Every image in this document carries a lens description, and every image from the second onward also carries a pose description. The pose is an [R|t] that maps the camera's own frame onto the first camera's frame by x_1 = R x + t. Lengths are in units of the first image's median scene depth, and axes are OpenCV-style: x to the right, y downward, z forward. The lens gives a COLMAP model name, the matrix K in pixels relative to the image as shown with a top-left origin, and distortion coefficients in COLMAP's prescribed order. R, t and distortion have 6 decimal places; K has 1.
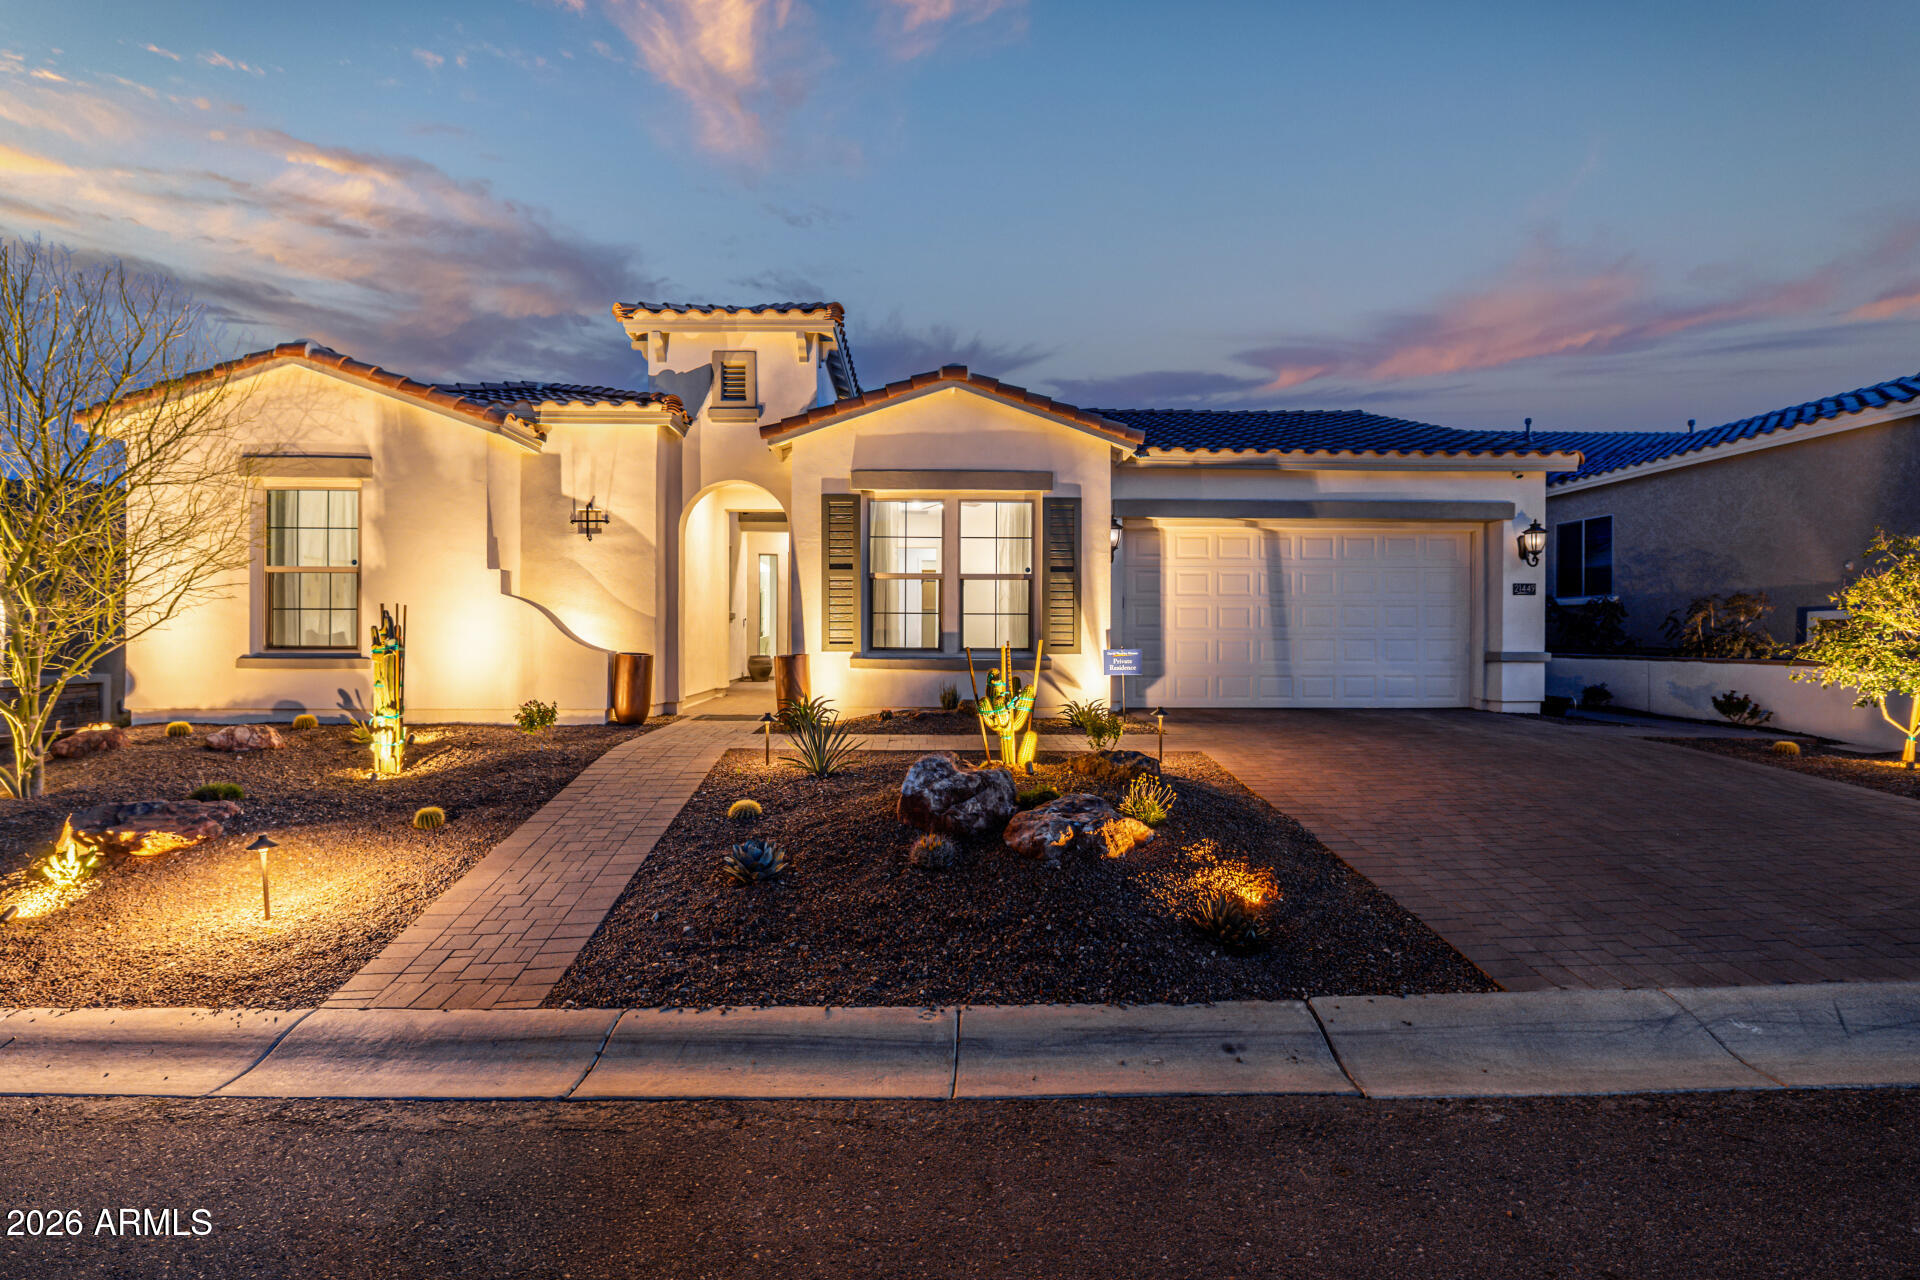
lens RADIAL K [[902.3, 0, 958.7], [0, 902.3, 638.1], [0, 0, 1]] dist [-0.004721, 0.001532]
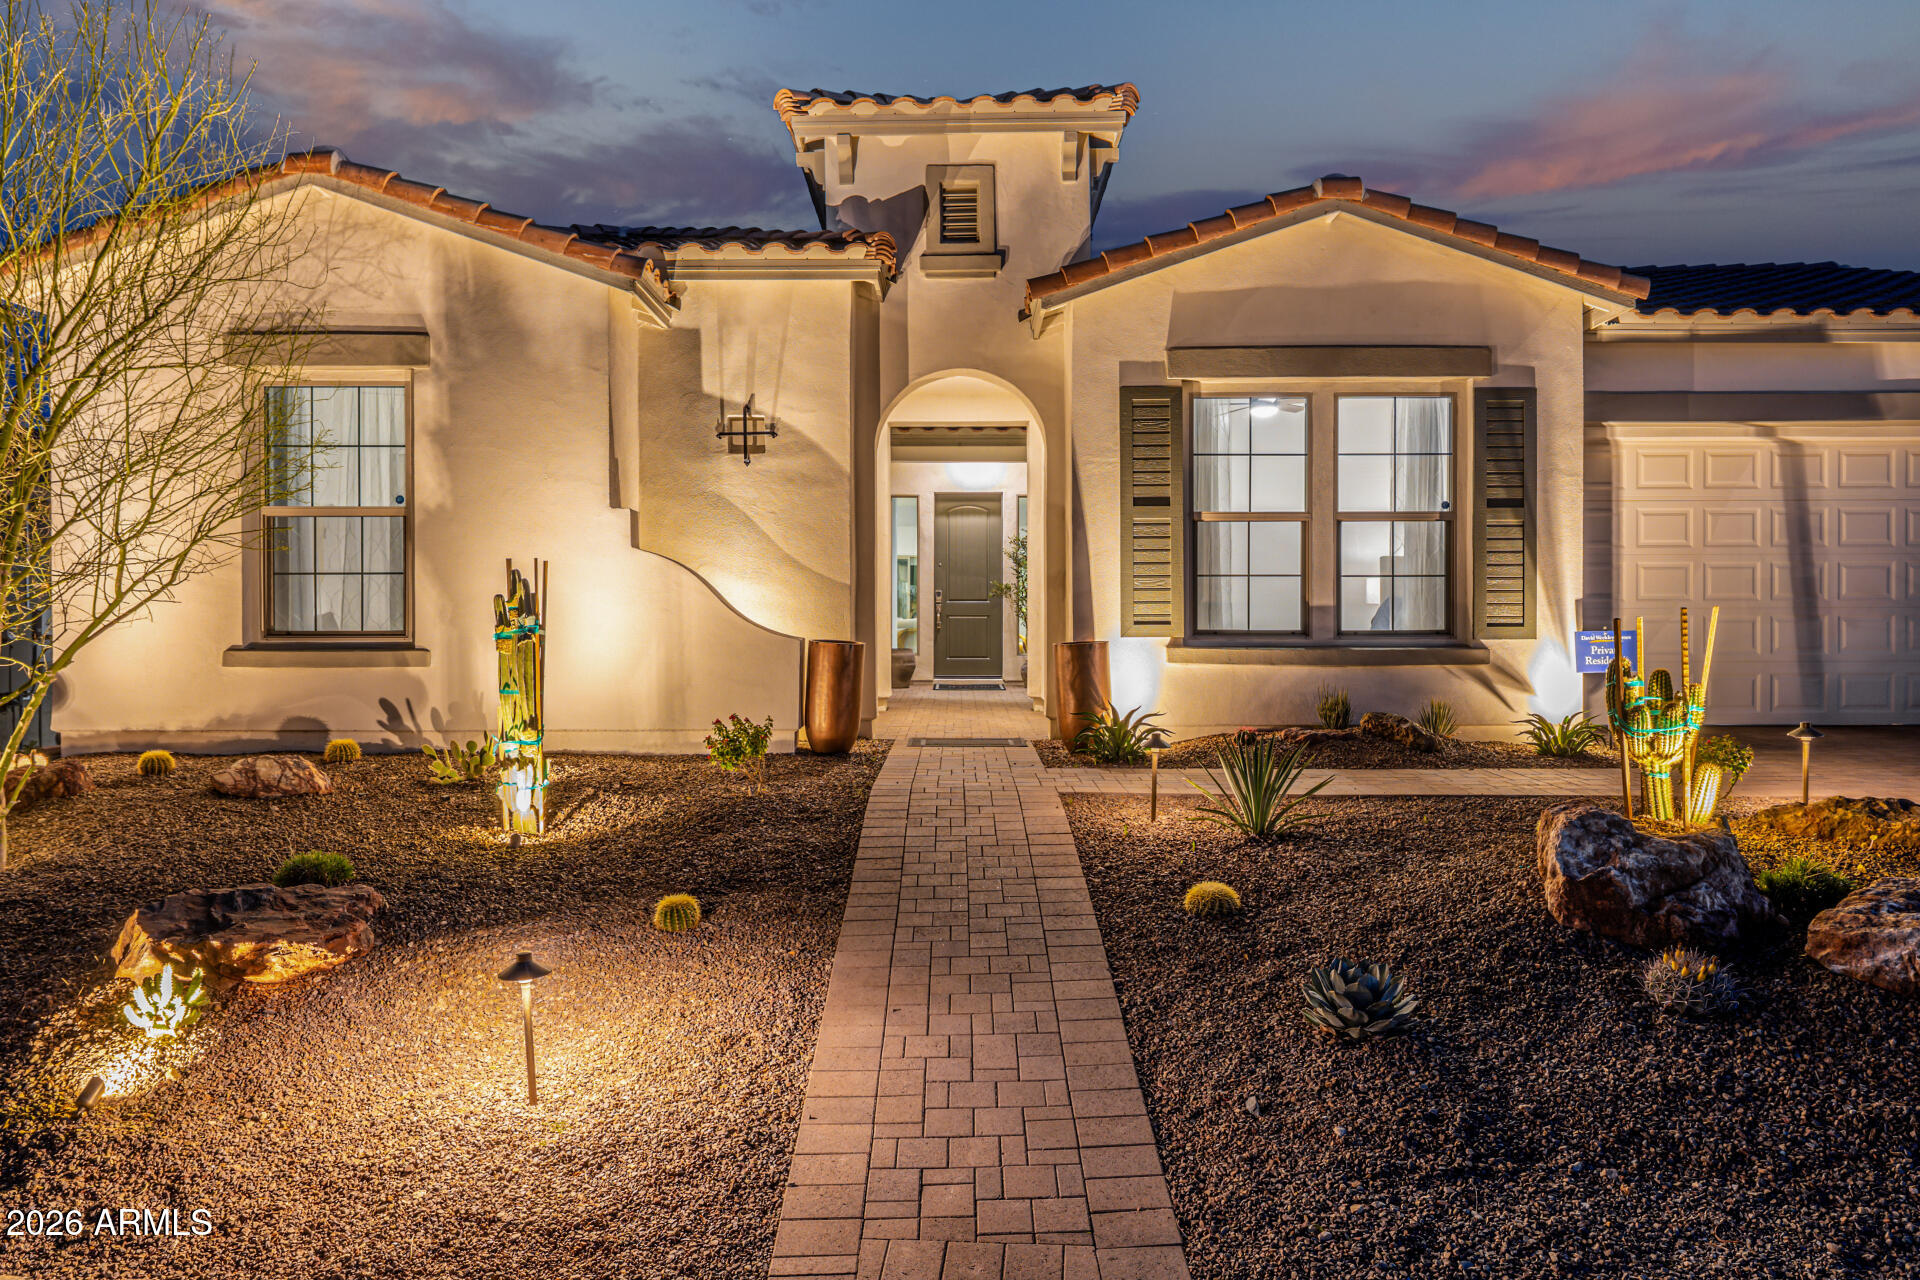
lens RADIAL K [[1275.3, 0, 962.2], [0, 1275.3, 643.6], [0, 0, 1]] dist [0.001480, -0.003494]
pose [[0.999466, -0.004836, -0.032316, -0.247511], [0.005202, 0.999923, 0.011247, 0.009459], [0.032260, -0.011409, 0.999414, 0.112911]]
